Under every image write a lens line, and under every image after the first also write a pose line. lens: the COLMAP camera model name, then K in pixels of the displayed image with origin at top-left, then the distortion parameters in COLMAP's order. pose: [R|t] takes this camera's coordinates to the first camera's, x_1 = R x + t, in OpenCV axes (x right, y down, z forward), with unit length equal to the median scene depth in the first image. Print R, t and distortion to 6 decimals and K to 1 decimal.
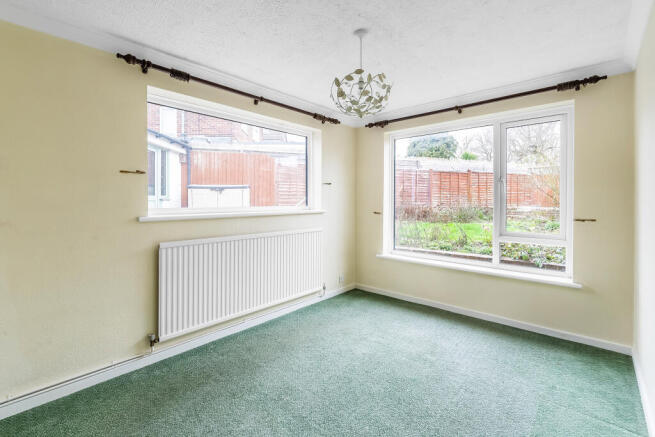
lens RADIAL K [[301.9, 0, 307.6], [0, 301.9, 200.7], [0, 0, 1]] dist [-0.002470, 0.000337]
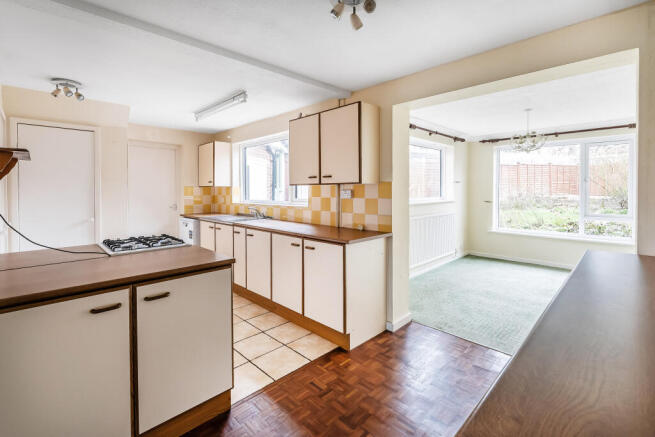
lens RADIAL K [[301.9, 0, 315.1], [0, 301.9, 191.8], [0, 0, 1]] dist [-0.002470, 0.000337]
pose [[0.998341, -0.005148, -0.057343, -0.540232], [0.005483, 0.999969, 0.005695, -0.020441], [0.057312, -0.006000, 0.998338, -0.514752]]
